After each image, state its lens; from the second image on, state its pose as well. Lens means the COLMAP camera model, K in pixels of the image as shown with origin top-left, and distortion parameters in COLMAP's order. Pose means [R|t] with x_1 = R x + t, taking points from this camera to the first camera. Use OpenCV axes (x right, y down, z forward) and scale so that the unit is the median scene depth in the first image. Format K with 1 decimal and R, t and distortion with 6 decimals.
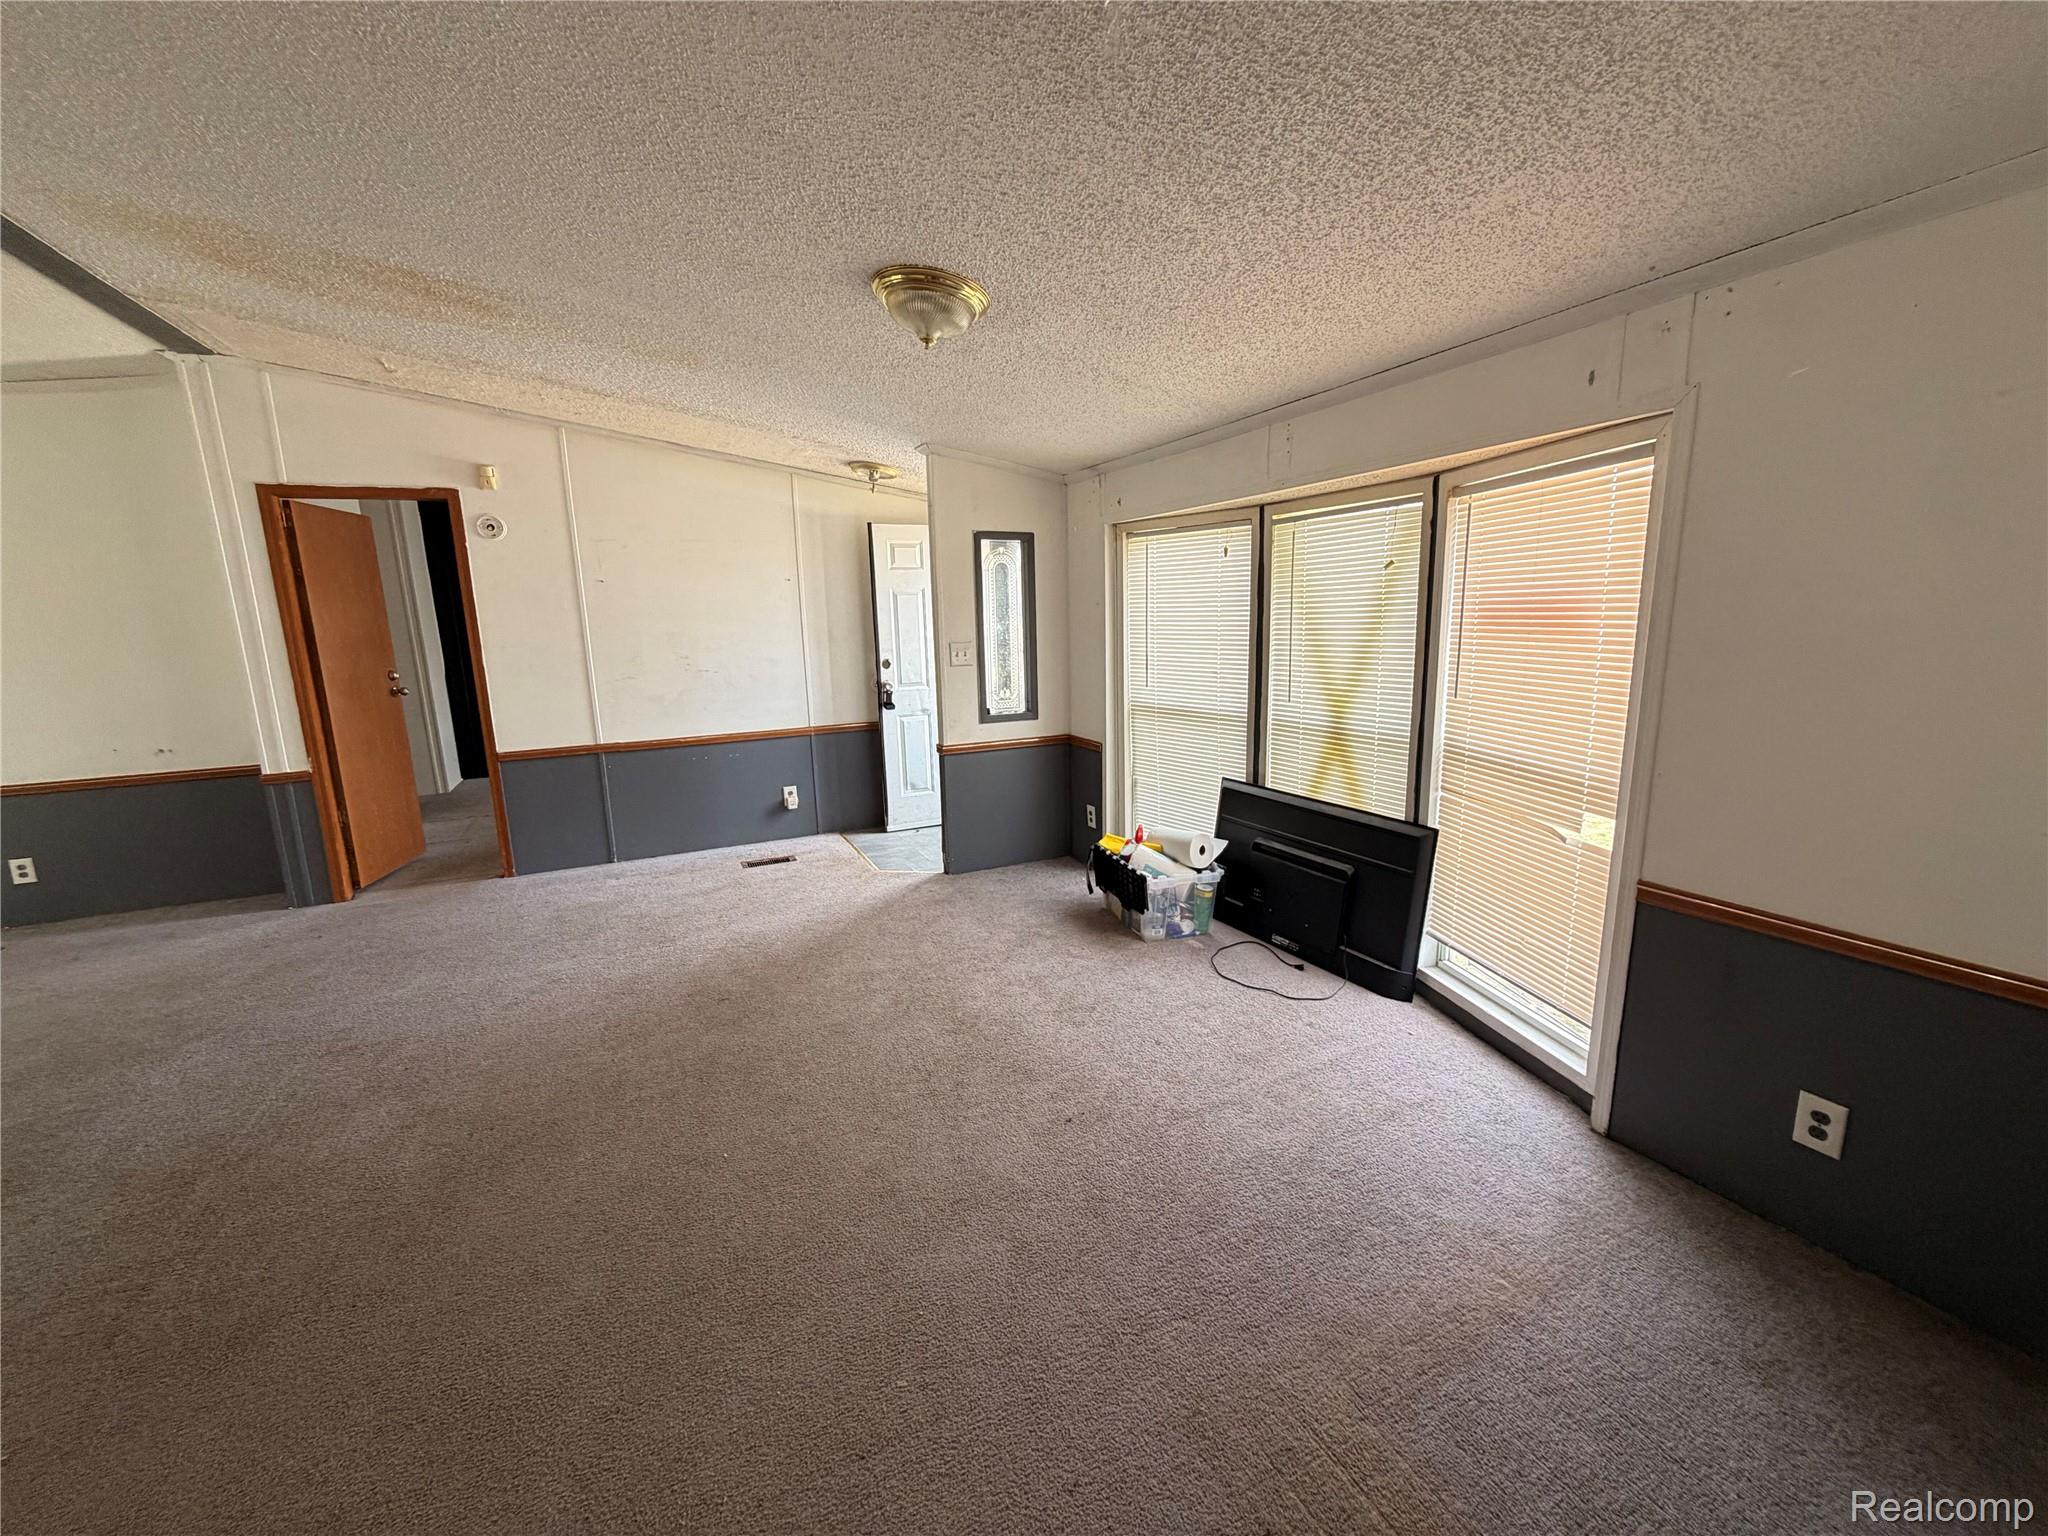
lens RADIAL K [[825.0, 0, 1024.0], [0, 825.0, 768.0], [0, 0, 1]] dist [0.000719, 0.000217]
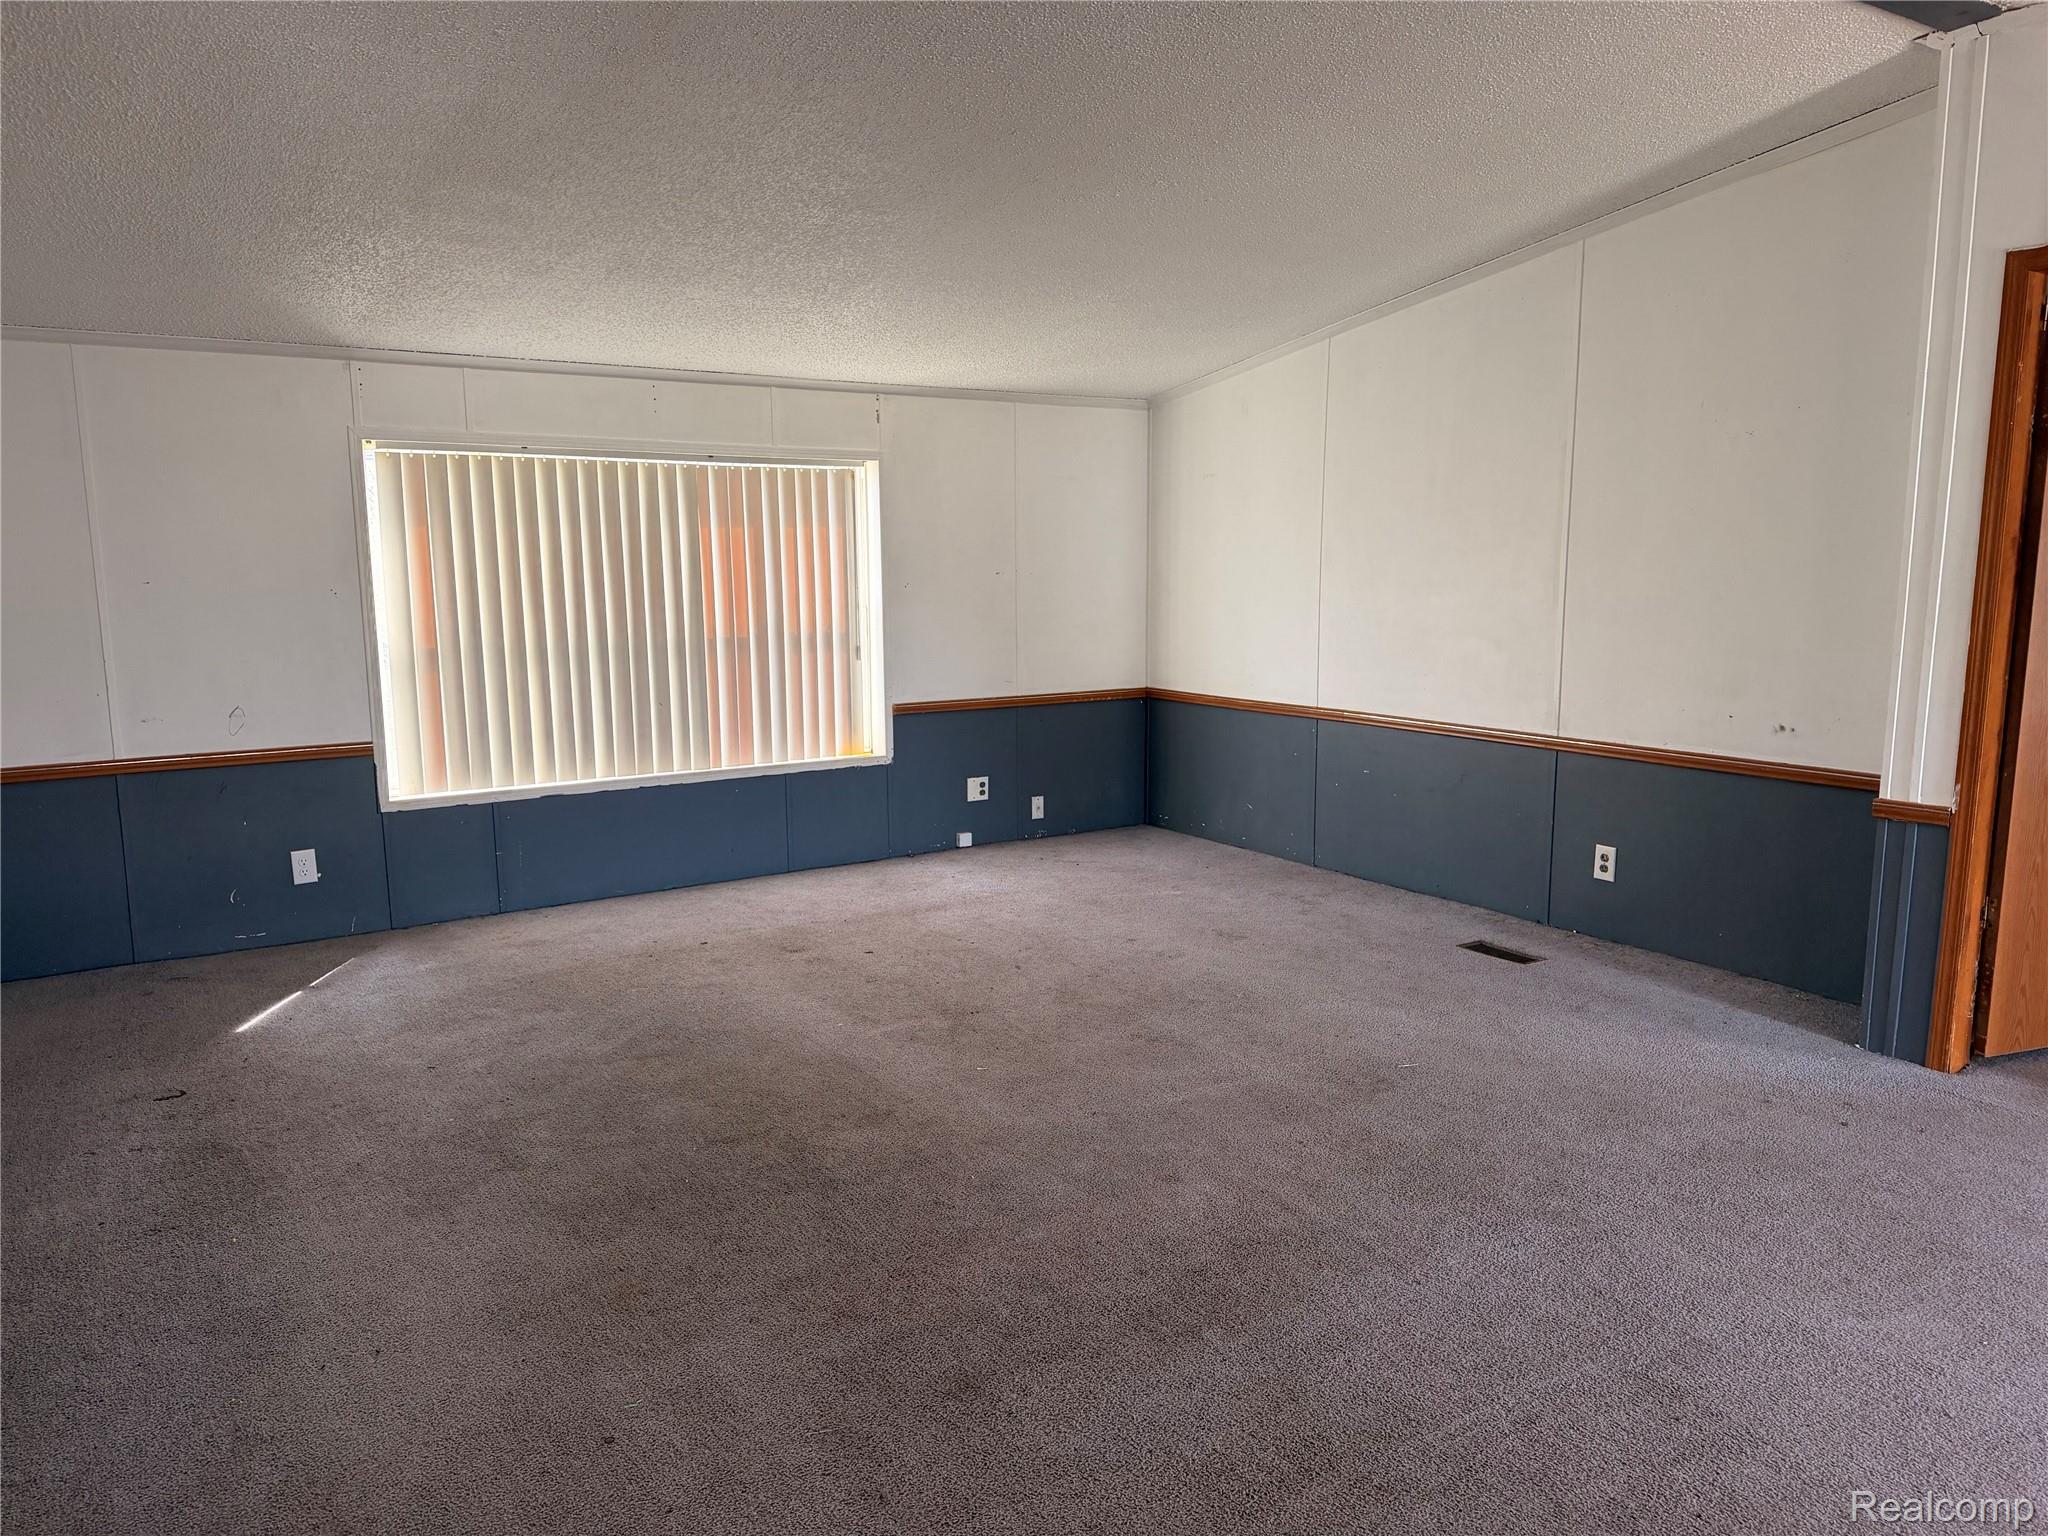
lens RADIAL K [[1452.7, 0, 1024.0], [0, 1452.7, 768.0], [0, 0, 1]] dist [0.004528, 0.002998]
pose [[0.131881, 0.176379, -0.975447, -0.060244], [-0.181603, 0.971687, 0.151146, -0.053278], [0.974489, 0.157210, 0.160178, 0.286089]]
